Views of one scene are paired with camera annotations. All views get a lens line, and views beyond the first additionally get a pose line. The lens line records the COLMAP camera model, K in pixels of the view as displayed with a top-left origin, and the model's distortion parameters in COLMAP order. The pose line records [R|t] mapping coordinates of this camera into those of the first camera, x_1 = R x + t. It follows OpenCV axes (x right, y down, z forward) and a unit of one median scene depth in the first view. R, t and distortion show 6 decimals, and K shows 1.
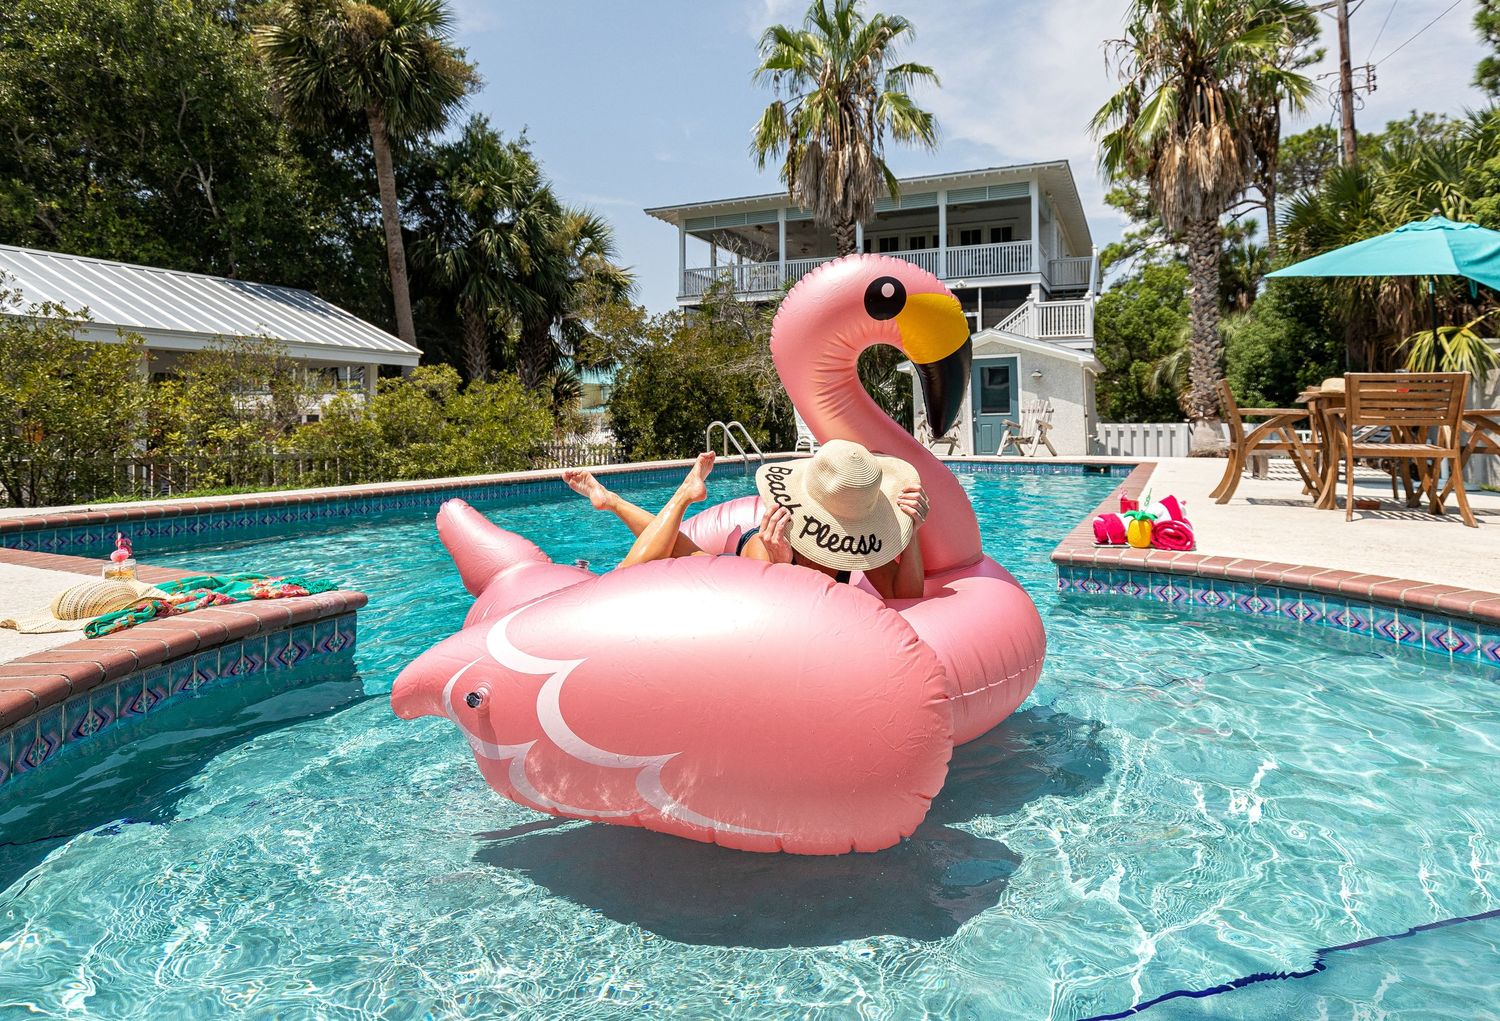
lens RADIAL K [[878.0, 0, 717.1], [0, 878.0, 509.3], [0, 0, 1]] dist [-0.000198, -0.002467]
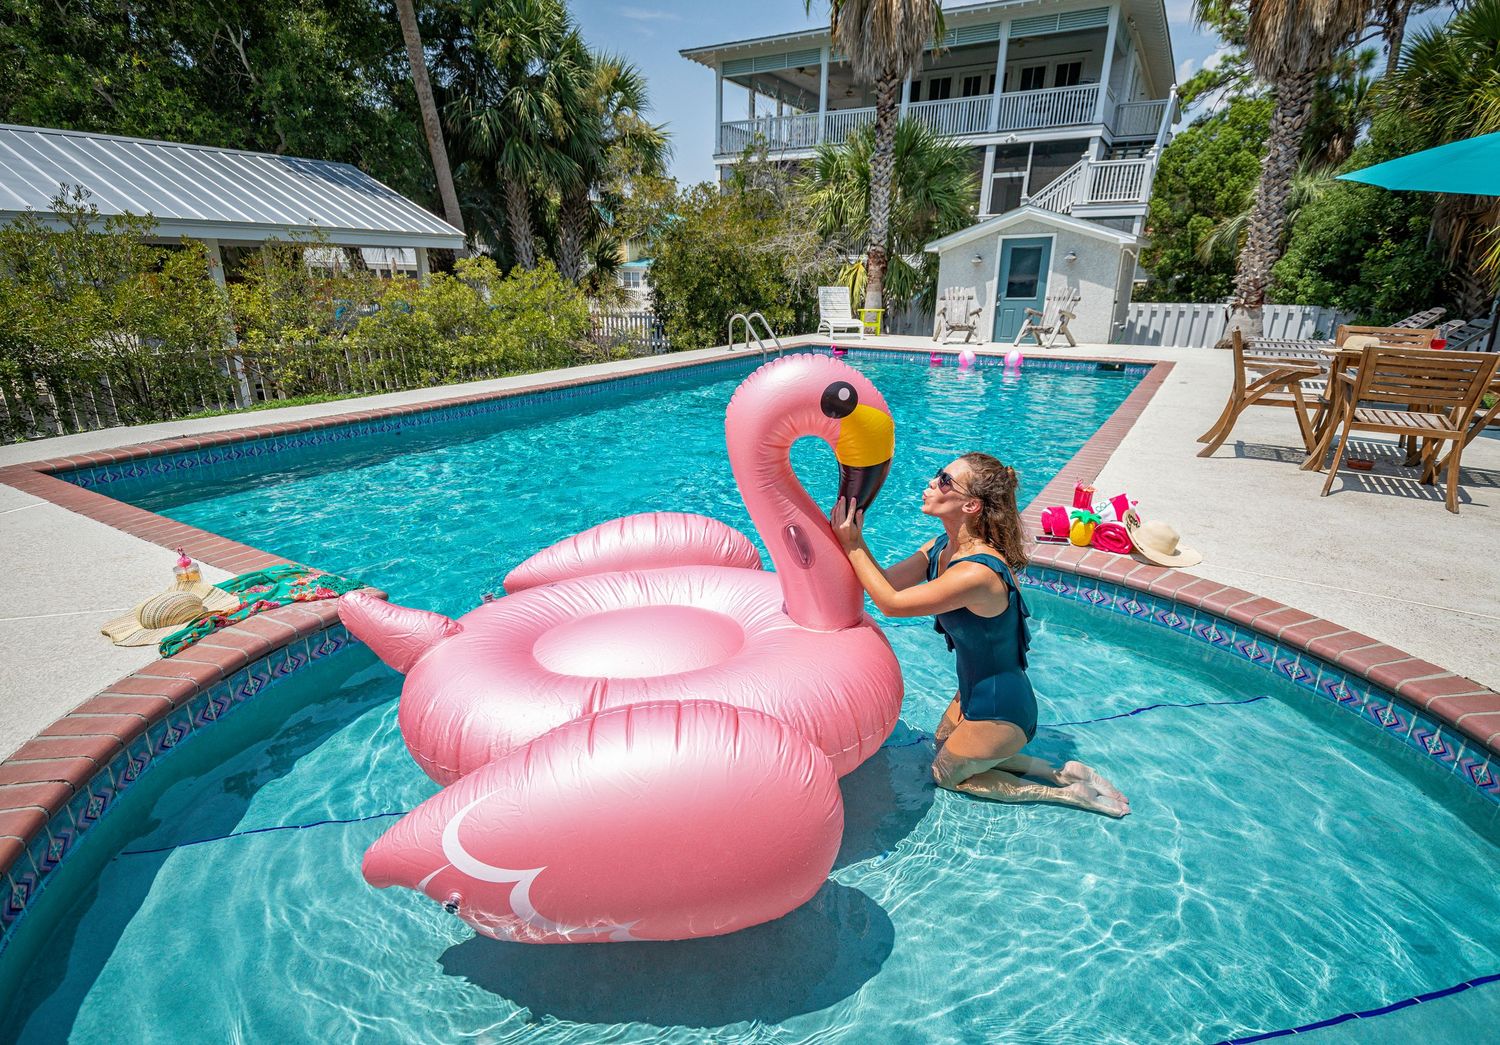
lens RADIAL K [[764.3, 0, 718.4], [0, 764.3, 526.3], [0, 0, 1]] dist [0.060330, -0.043085]
pose [[0.992669, 0.047751, -0.111029, 0.081069], [-0.004274, 0.931936, 0.362597, -0.176454], [0.120786, -0.359465, 0.925309, 0.043877]]
